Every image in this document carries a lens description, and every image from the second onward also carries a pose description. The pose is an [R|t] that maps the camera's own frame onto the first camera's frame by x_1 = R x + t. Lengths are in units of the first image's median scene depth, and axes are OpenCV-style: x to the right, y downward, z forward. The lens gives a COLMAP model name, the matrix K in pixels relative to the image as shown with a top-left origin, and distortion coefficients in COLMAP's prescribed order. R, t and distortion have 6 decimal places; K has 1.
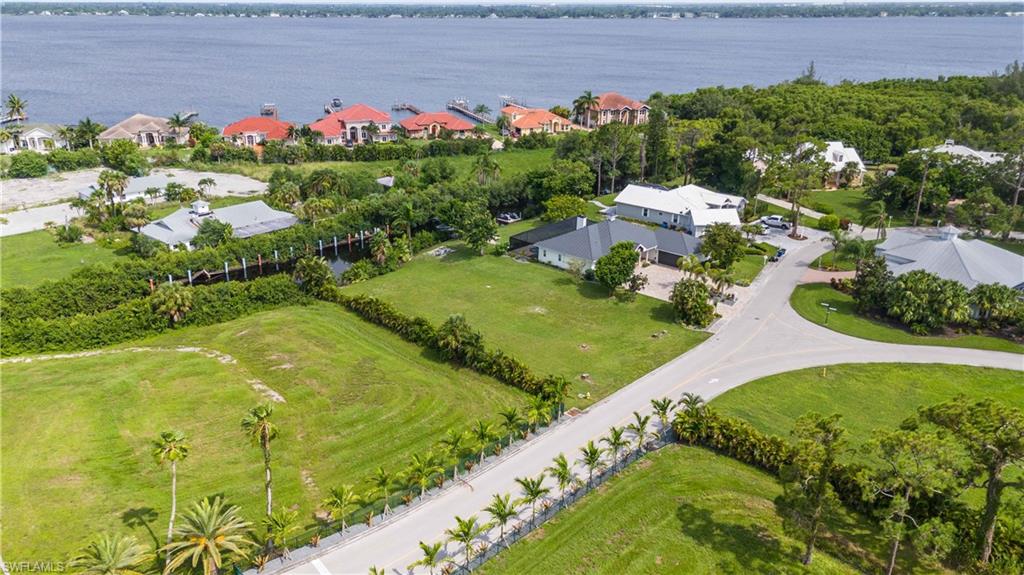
lens RADIAL K [[745.9, 0, 513.3], [0, 745.9, 288.0], [0, 0, 1]] dist [0.064600, -0.066238]
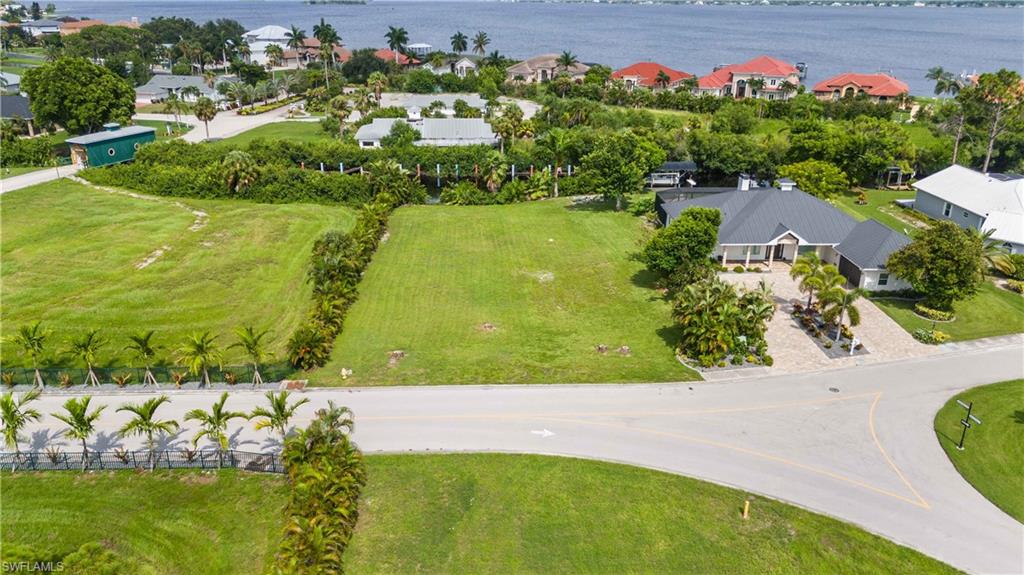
lens RADIAL K [[745.9, 0, 513.3], [0, 745.9, 288.0], [0, 0, 1]] dist [0.064600, -0.066238]
pose [[0.720883, 0.252742, -0.645329, 0.323556], [-0.246730, 0.963720, 0.101823, -0.016328], [0.647651, 0.085820, 0.757088, 0.315776]]
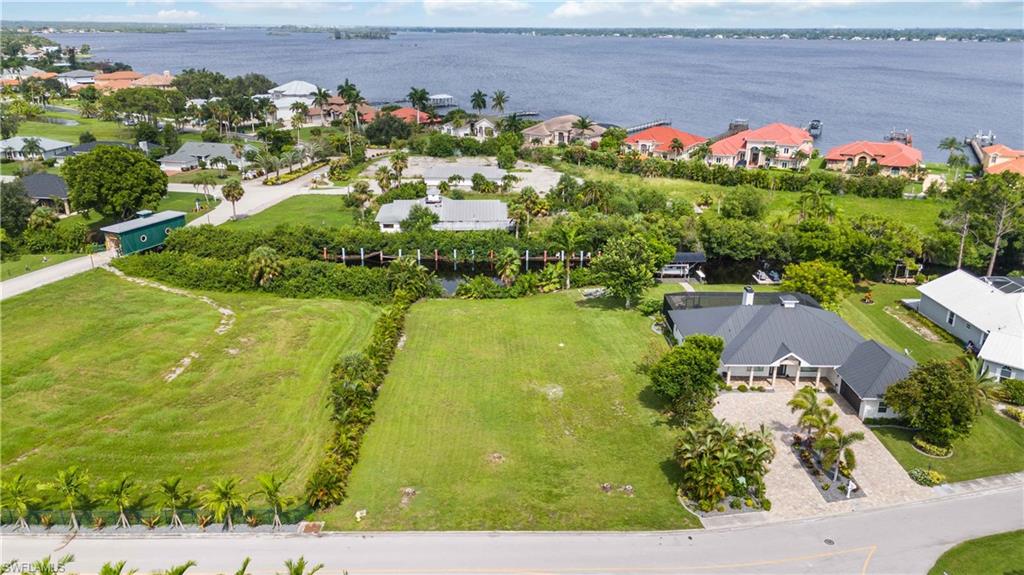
lens RADIAL K [[745.9, 0, 513.3], [0, 745.9, 288.0], [0, 0, 1]] dist [0.064600, -0.066238]
pose [[0.702182, 0.236018, -0.671742, 0.325645], [-0.255156, 0.964211, 0.072059, -0.076070], [0.664708, 0.120801, 0.737273, 0.297943]]
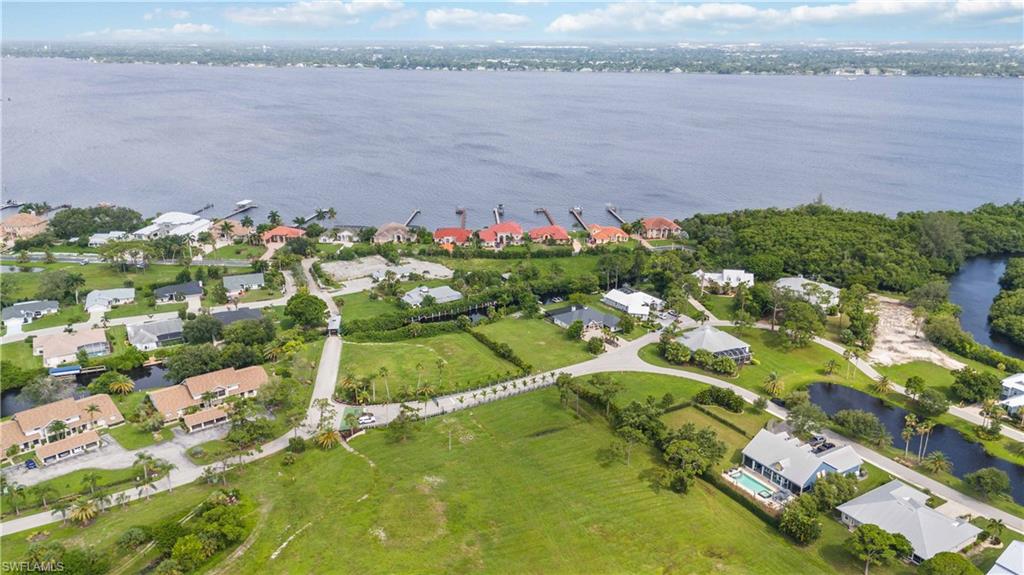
lens RADIAL K [[714.8, 0, 549.7], [0, 714.8, 288.0], [0, 0, 1]] dist [0.054979, -0.056795]
pose [[0.979757, 0.076727, -0.184903, 0.360616], [-0.084565, 0.995808, -0.034870, -0.055571], [0.181452, 0.049801, 0.982138, -1.055979]]
